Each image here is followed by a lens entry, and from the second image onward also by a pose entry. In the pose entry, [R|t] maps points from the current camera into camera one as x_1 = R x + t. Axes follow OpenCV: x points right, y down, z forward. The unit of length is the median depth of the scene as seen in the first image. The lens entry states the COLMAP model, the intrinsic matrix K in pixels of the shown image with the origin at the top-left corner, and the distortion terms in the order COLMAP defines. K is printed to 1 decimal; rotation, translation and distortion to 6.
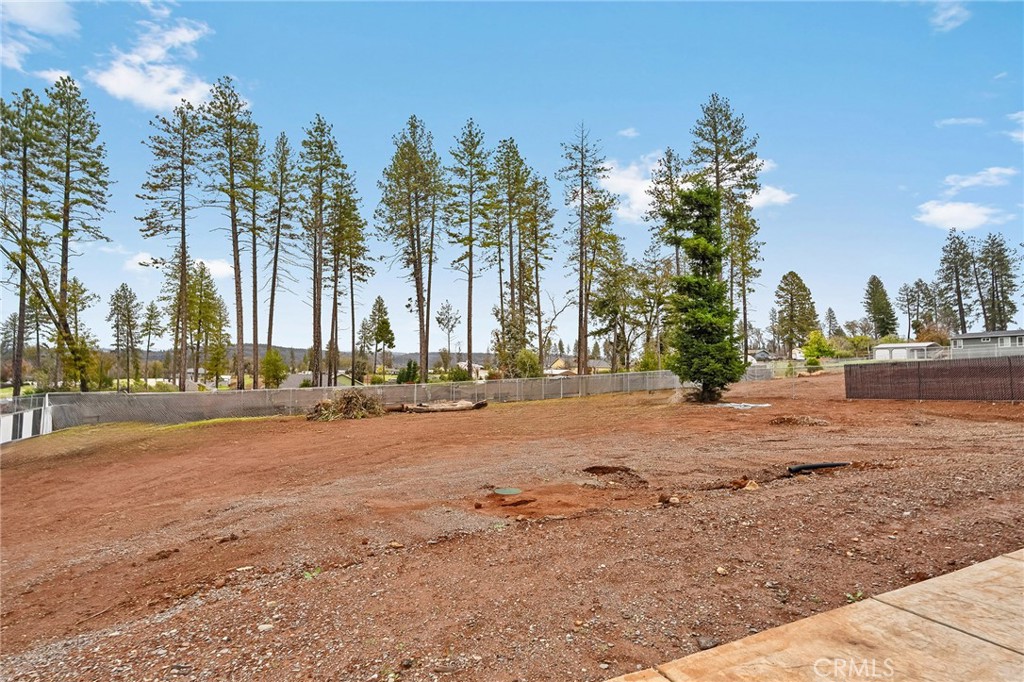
lens RADIAL K [[493.7, 0, 512.0], [0, 493.7, 341.0], [0, 0, 1]] dist [-0.002925, -0.000961]
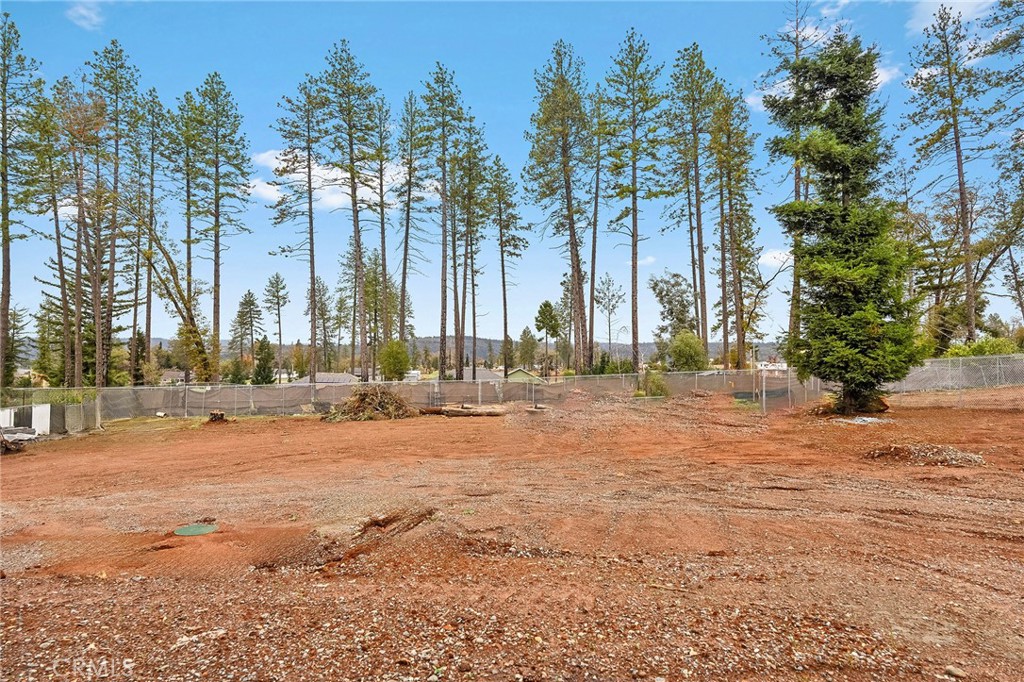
lens RADIAL K [[616.5, 0, 512.0], [0, 616.5, 341.0], [0, 0, 1]] dist [-0.002574, 0.000899]
pose [[0.915818, -0.014966, -0.401316, 0.126978], [0.022512, 0.999647, 0.014094, 0.006627], [0.400963, -0.021942, 0.915831, 0.064888]]
